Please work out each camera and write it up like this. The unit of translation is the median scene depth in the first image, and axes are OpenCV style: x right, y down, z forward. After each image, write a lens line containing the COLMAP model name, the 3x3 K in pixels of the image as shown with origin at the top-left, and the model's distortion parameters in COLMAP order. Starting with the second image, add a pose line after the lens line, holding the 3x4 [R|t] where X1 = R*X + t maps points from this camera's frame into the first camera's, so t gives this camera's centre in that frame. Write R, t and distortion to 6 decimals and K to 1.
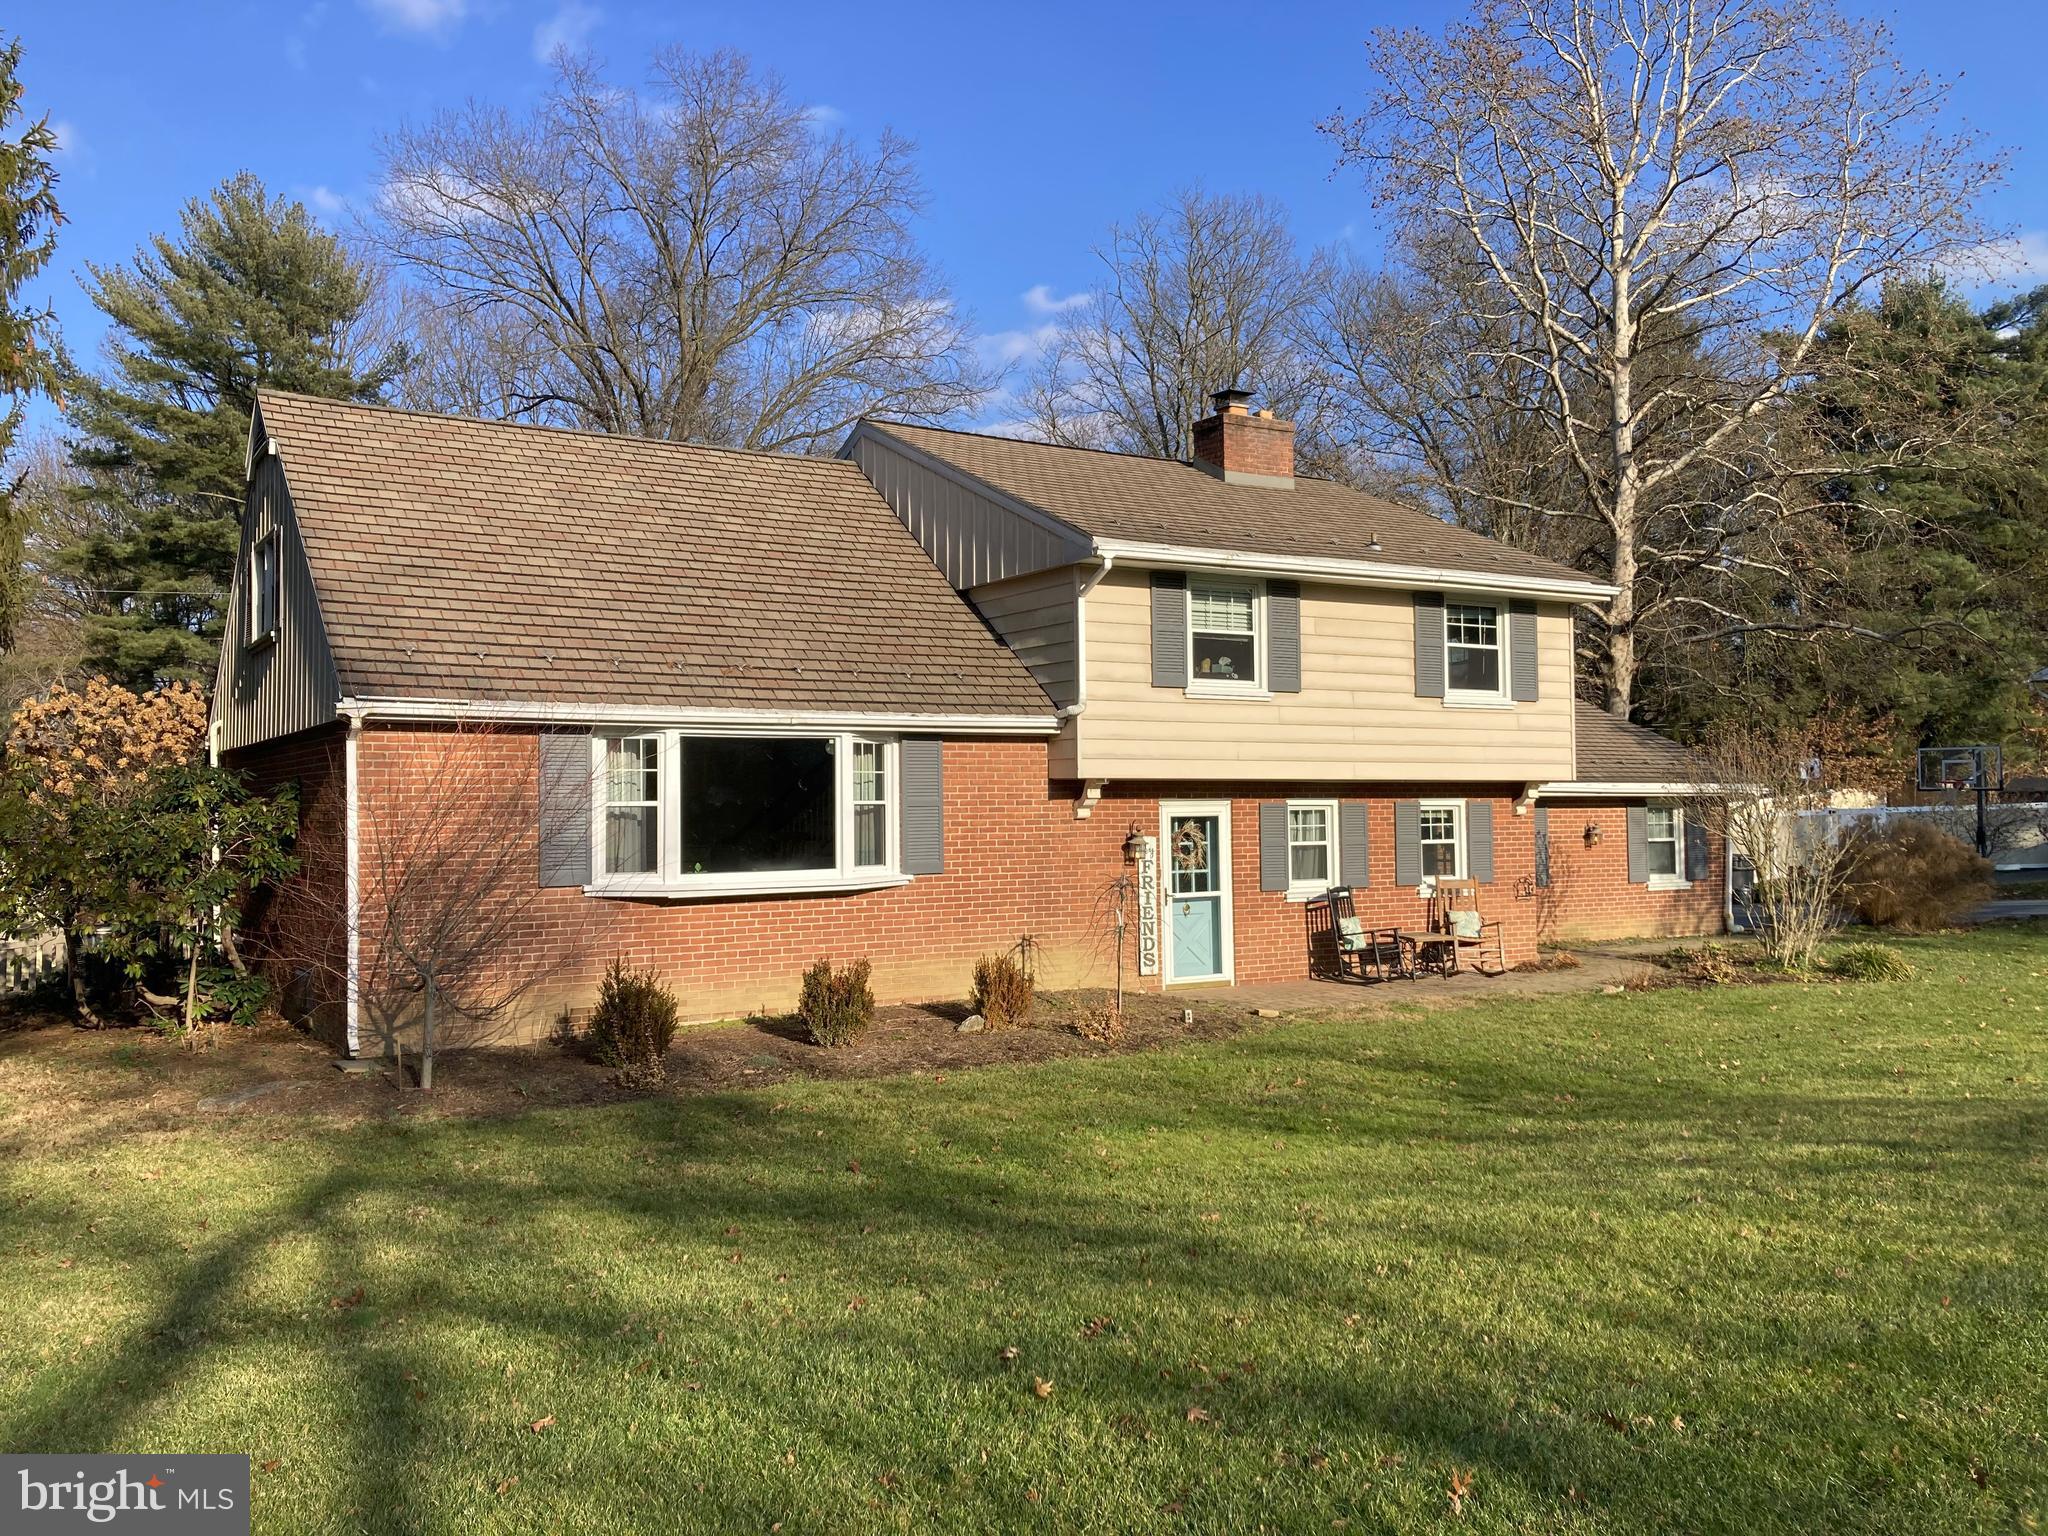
lens RADIAL K [[1666.3, 0, 1024.0], [0, 1666.3, 768.0], [0, 0, 1]] dist [0.083971, -0.008063]
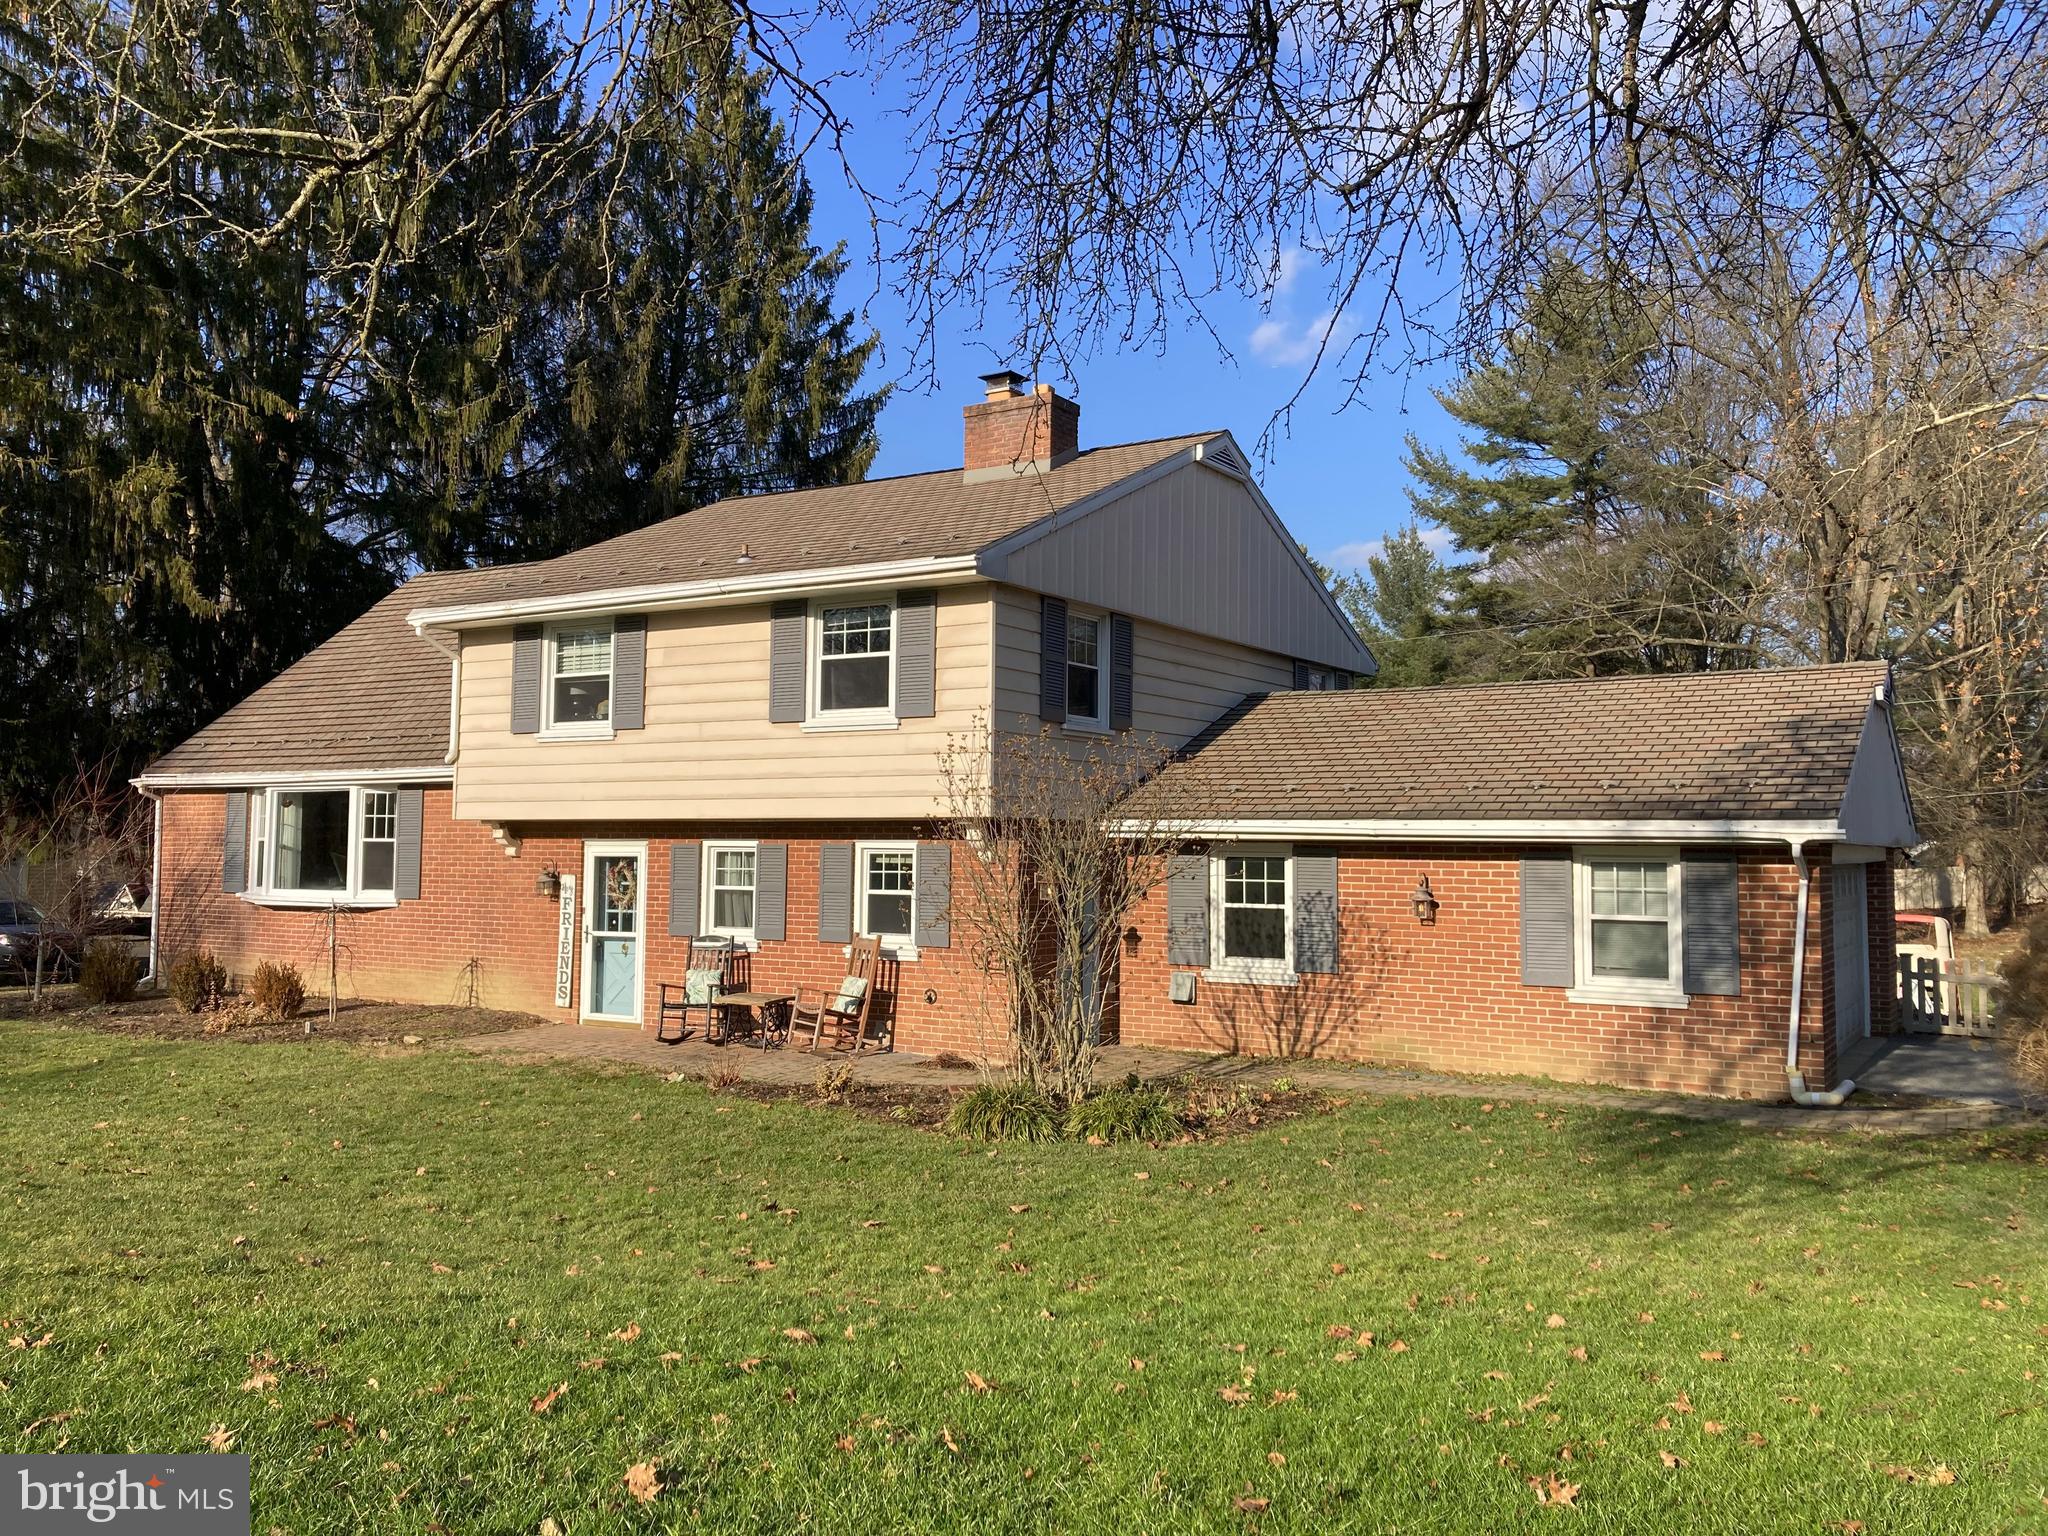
lens RADIAL K [[1666.3, 0, 1024.0], [0, 1666.3, 768.0], [0, 0, 1]] dist [0.083971, -0.008063]
pose [[0.442685, -0.031771, -0.896114, 1.135514], [0.010766, 0.999488, -0.030117, 0.008785], [0.896612, 0.003685, 0.442801, 0.778590]]
